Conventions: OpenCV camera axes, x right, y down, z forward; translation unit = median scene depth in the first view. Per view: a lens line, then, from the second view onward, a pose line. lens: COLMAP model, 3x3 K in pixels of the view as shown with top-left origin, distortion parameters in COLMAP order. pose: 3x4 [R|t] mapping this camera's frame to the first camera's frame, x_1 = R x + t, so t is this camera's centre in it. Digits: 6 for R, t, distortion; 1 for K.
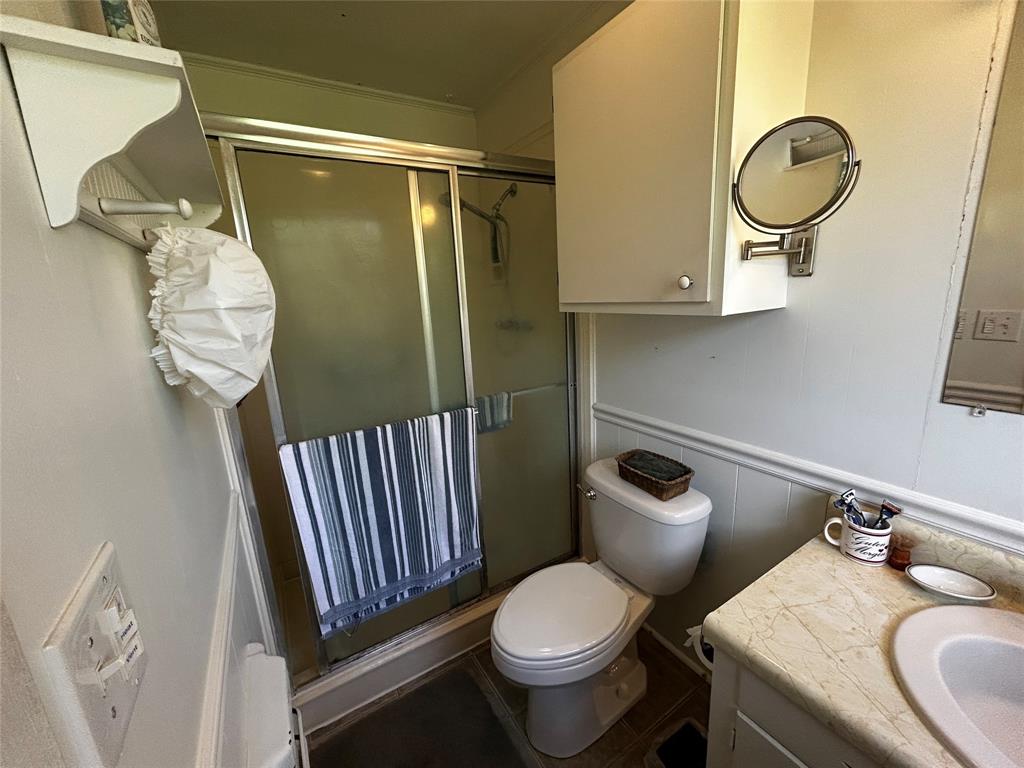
lens RADIAL K [[409.7, 0, 512.3], [0, 409.7, 386.1], [0, 0, 1]] dist [0.000907, -0.000271]
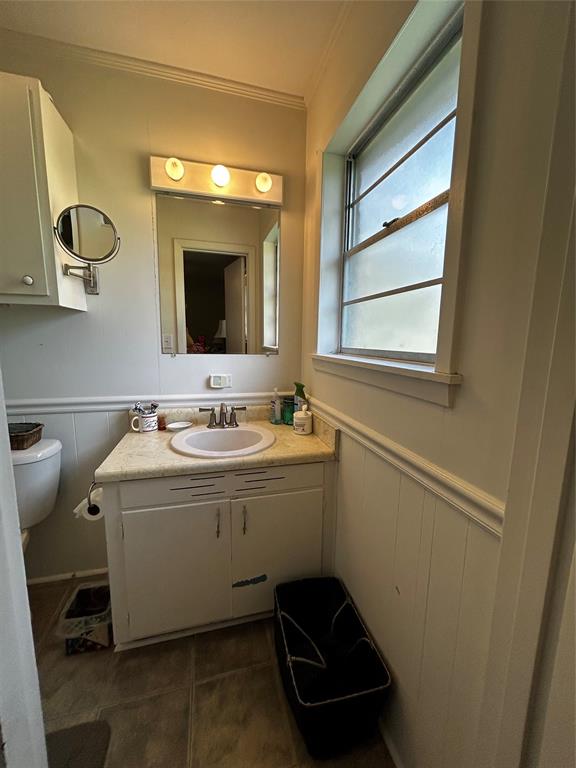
lens RADIAL K [[307.3, 0, 288.8], [0, 307.3, 384.7], [0, 0, 1]] dist [0.000907, -0.000271]
pose [[0.290242, -0.079335, 0.953659, -0.425388], [0.191987, 0.981124, 0.023190, 0.290798], [-0.937497, 0.176359, 0.299995, -0.183849]]
